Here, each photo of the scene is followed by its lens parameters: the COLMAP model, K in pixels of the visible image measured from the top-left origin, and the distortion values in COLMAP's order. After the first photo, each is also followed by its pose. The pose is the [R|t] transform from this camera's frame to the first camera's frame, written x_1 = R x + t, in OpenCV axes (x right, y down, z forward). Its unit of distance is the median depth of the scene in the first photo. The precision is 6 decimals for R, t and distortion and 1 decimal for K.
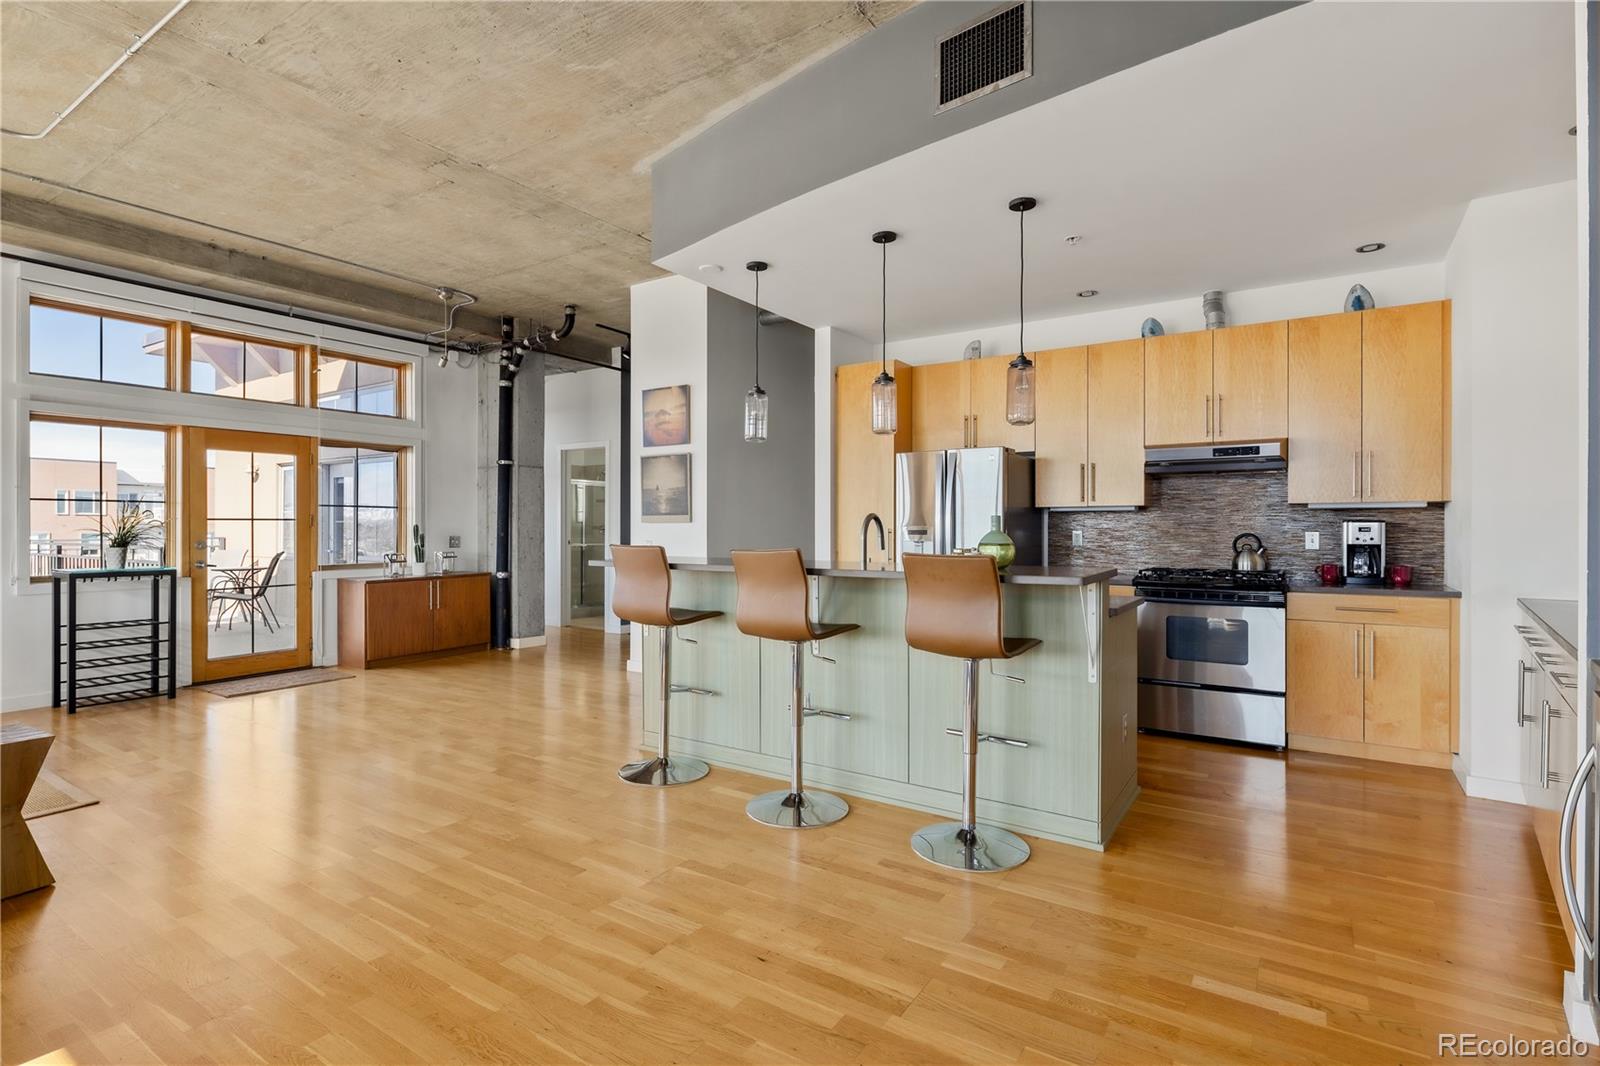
lens RADIAL K [[770.8, 0, 800.0], [0, 770.8, 533.0], [0, 0, 1]] dist [-0.000216, -0.000666]
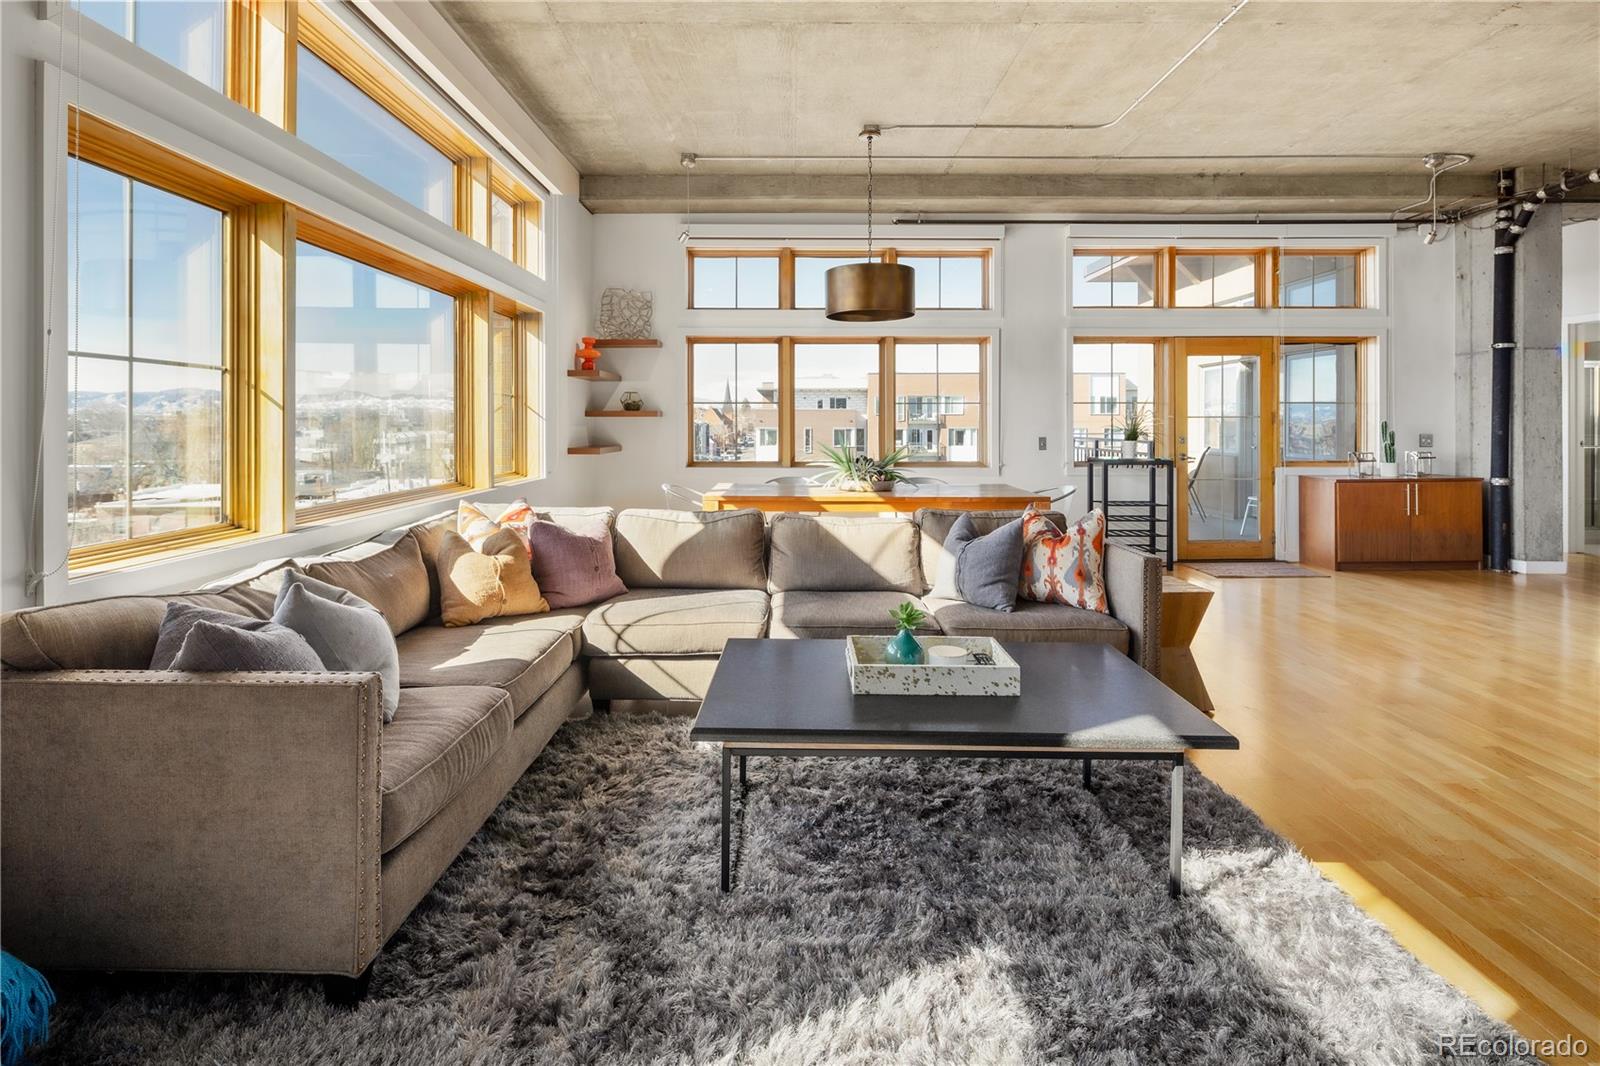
lens RADIAL K [[774.3, 0, 793.3], [0, 774.3, 429.7], [0, 0, 1]] dist [-0.000679, -0.001440]
pose [[0.547401, 0.007545, -0.836837, -0.111397], [-0.005487, 0.999970, 0.005427, -0.002048], [0.836853, 0.001621, 0.547426, -0.096905]]
